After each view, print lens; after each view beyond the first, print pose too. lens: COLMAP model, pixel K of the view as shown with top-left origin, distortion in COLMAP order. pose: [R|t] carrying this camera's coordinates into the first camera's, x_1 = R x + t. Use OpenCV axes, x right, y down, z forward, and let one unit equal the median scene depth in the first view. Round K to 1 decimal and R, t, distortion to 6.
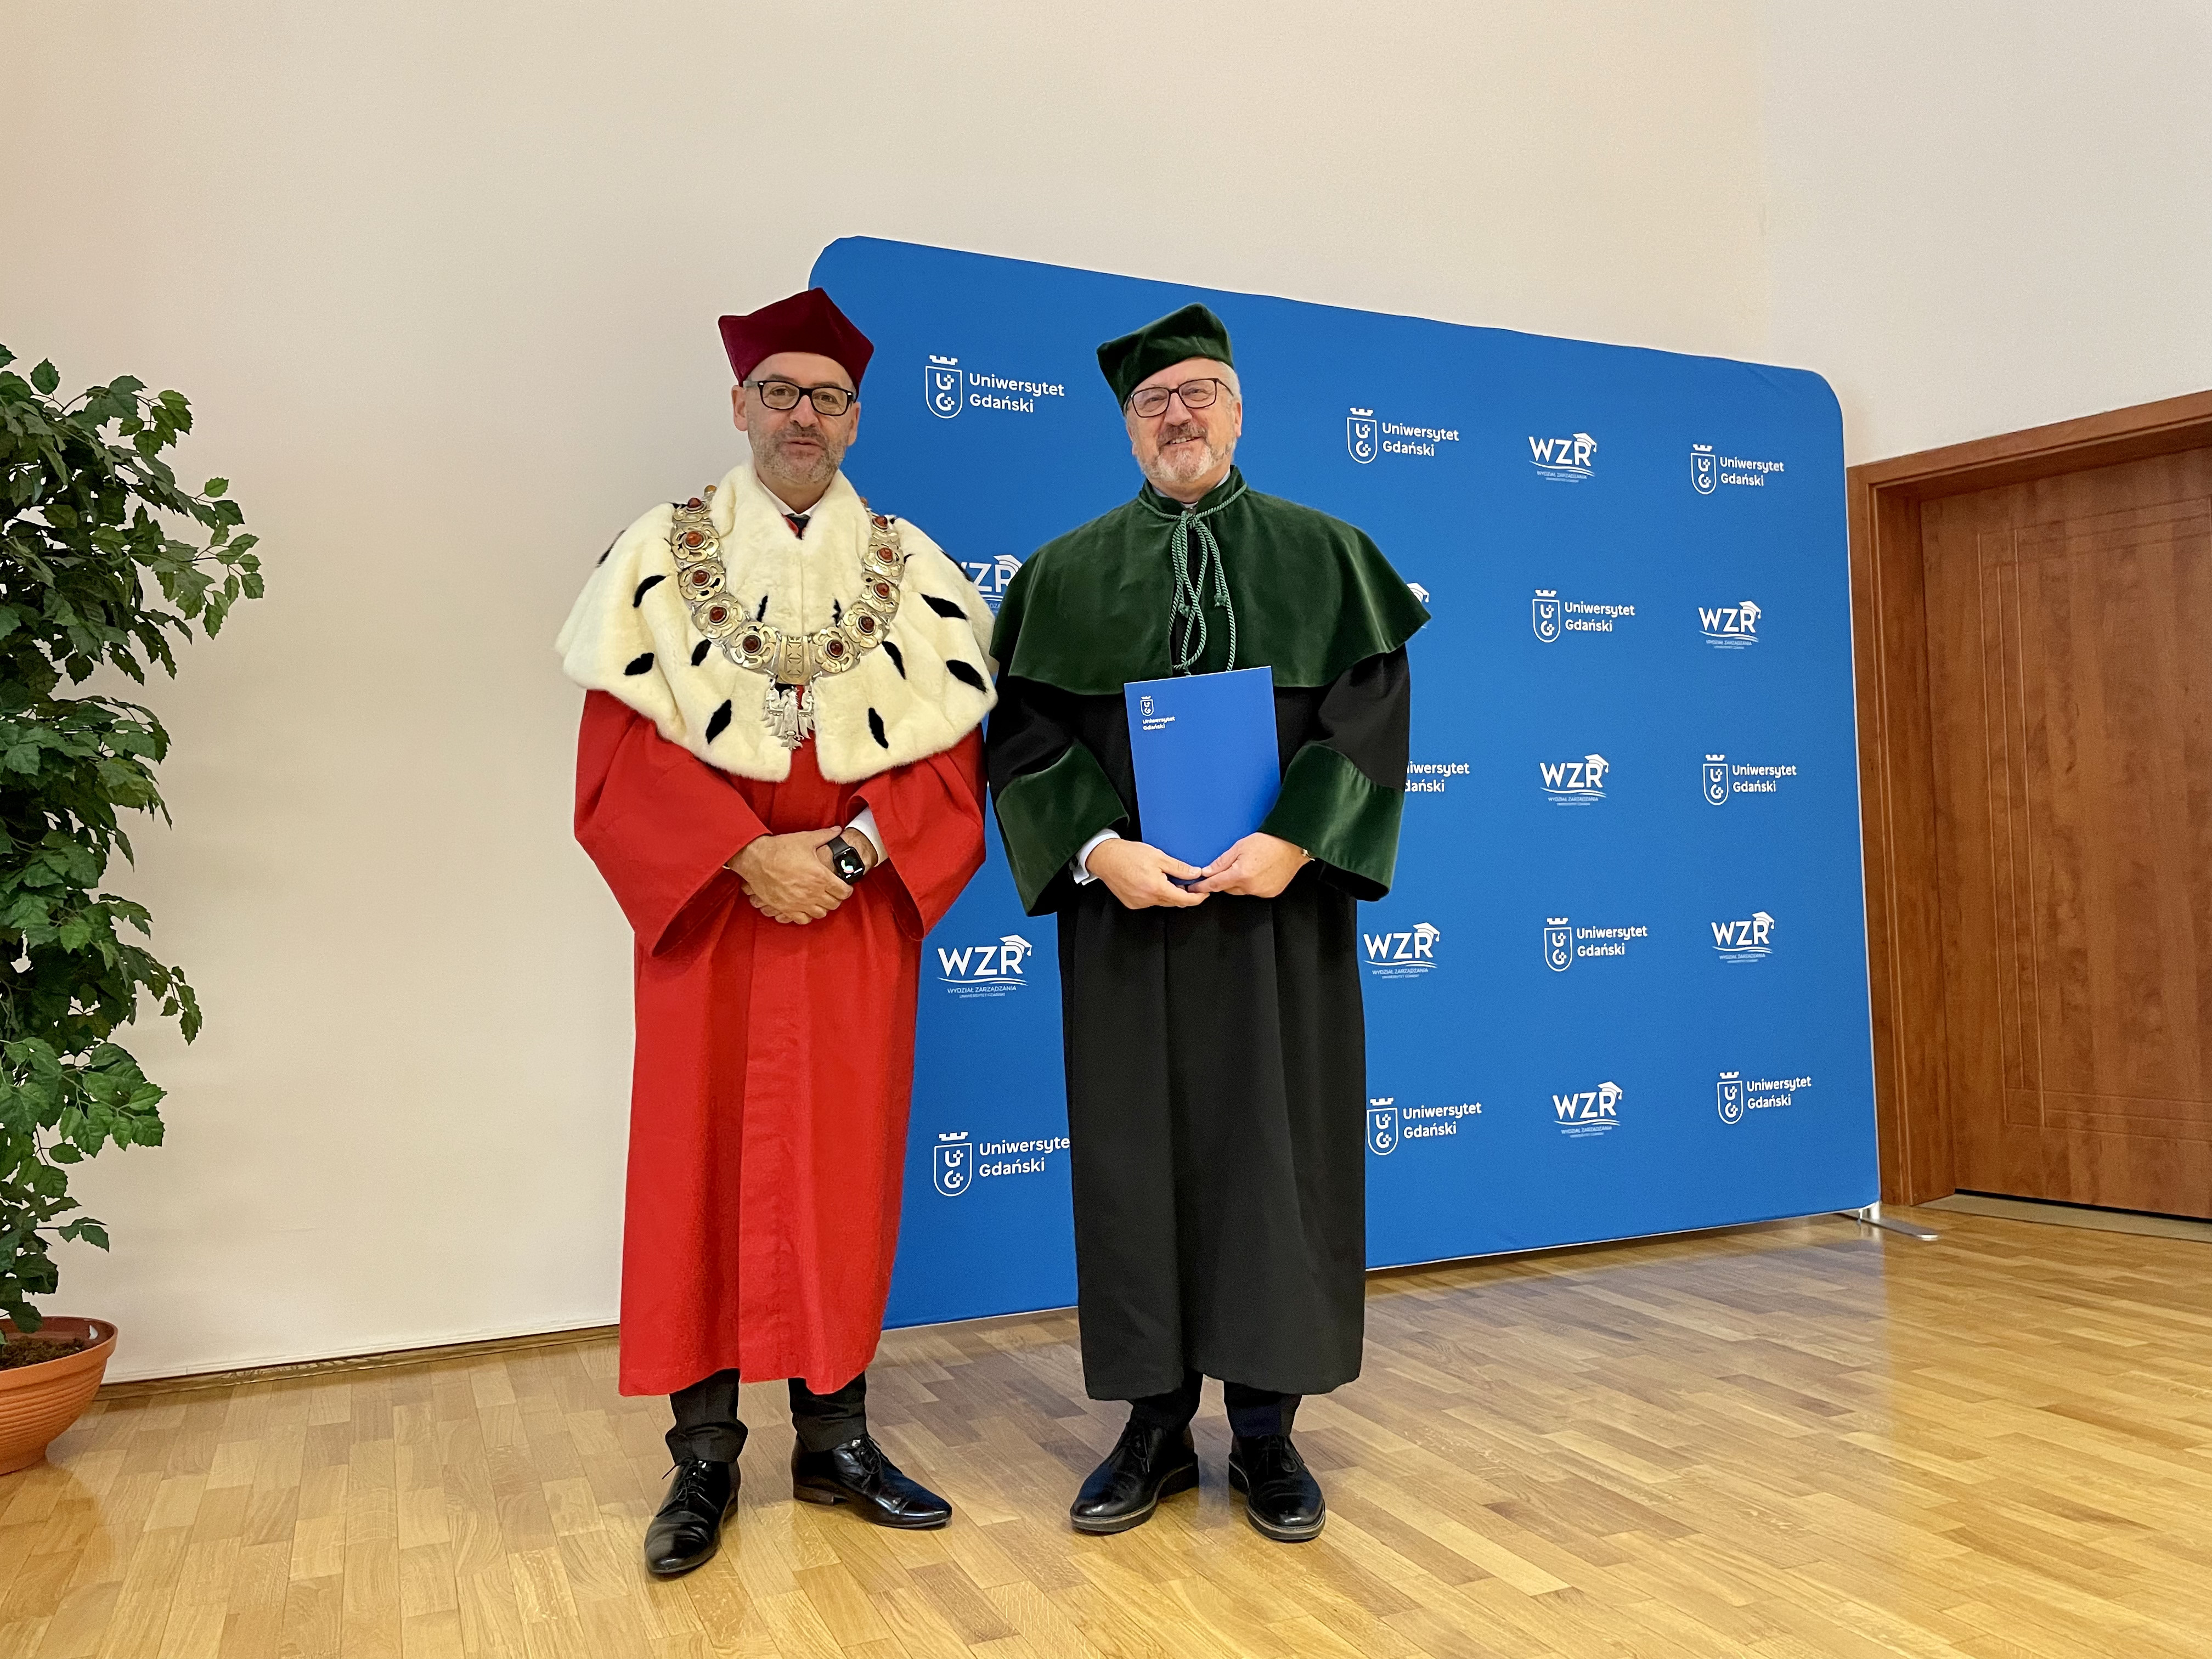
lens RADIAL K [[1670.4, 0, 1107.1], [0, 1670.4, 800.5], [0, 0, 1]] dist [0.080972, -0.108312]
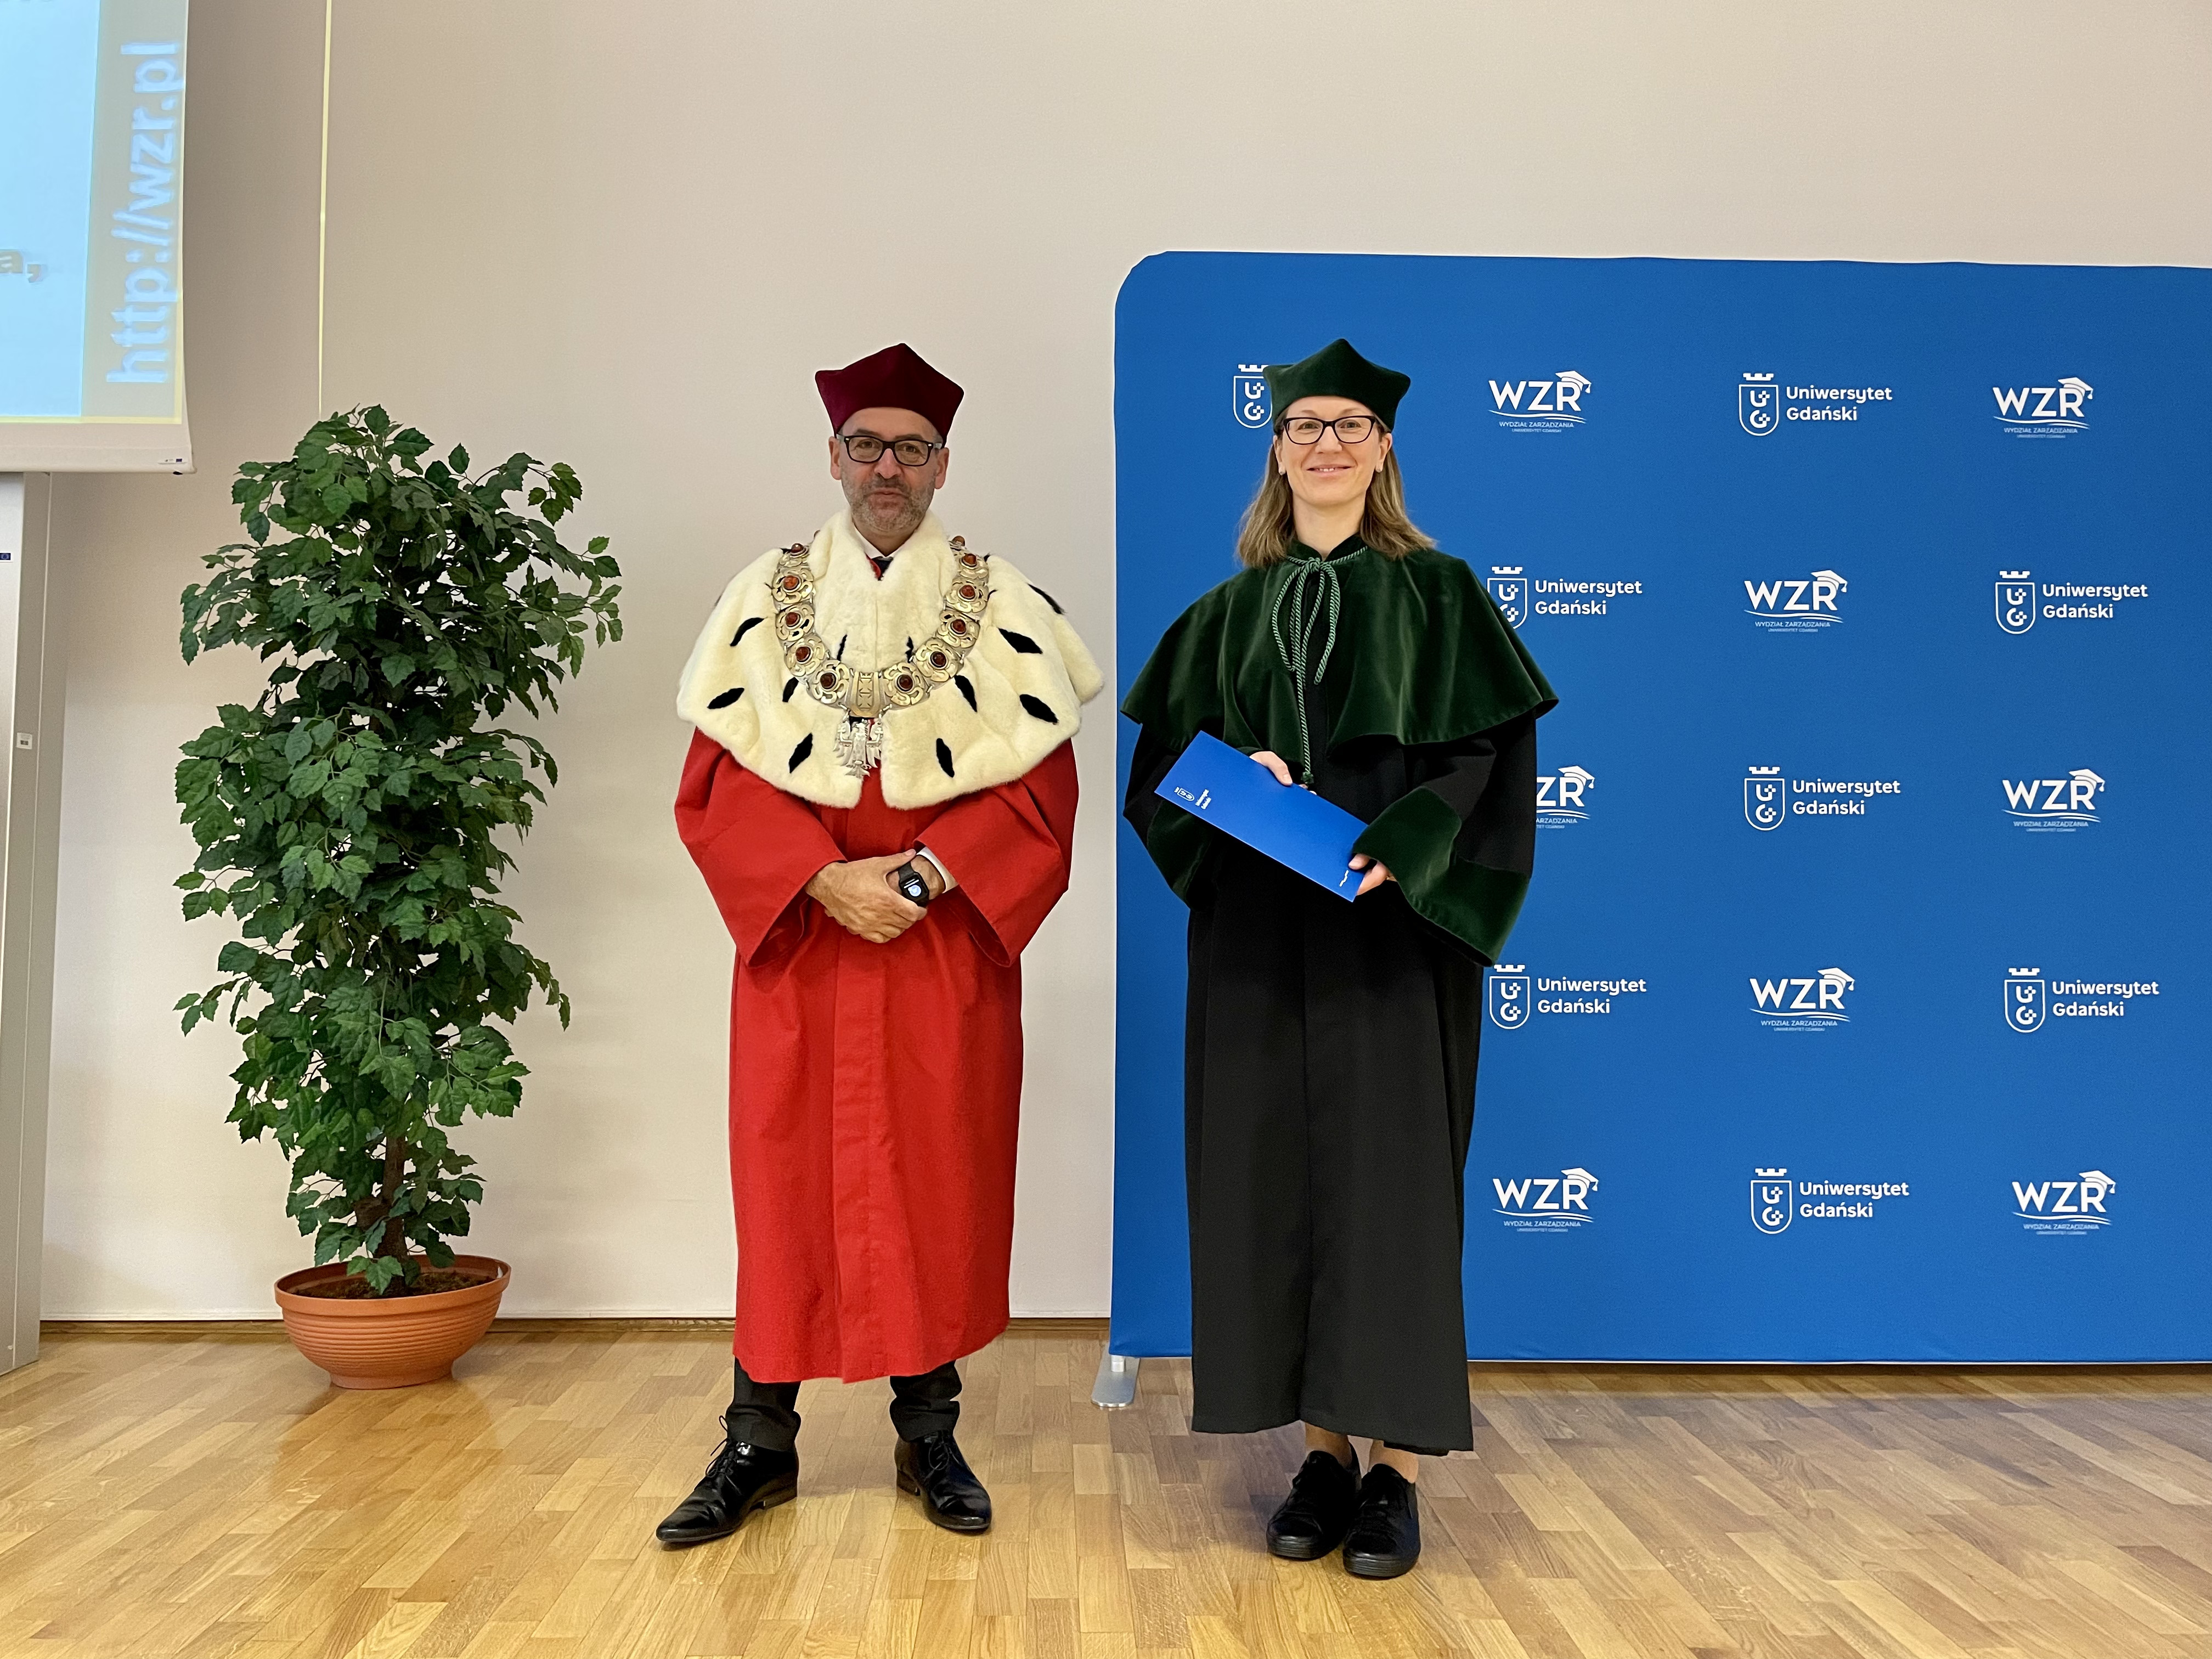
lens RADIAL K [[1670.5, 0, 1083.8], [0, 1670.5, 833.7], [0, 0, 1]] dist [0.075219, -0.097774]
pose [[0.924528, 0.007384, -0.381042, 0.194871], [-0.004693, 0.999957, 0.007991, -0.000699], [0.381085, -0.005599, 0.924523, 0.068660]]
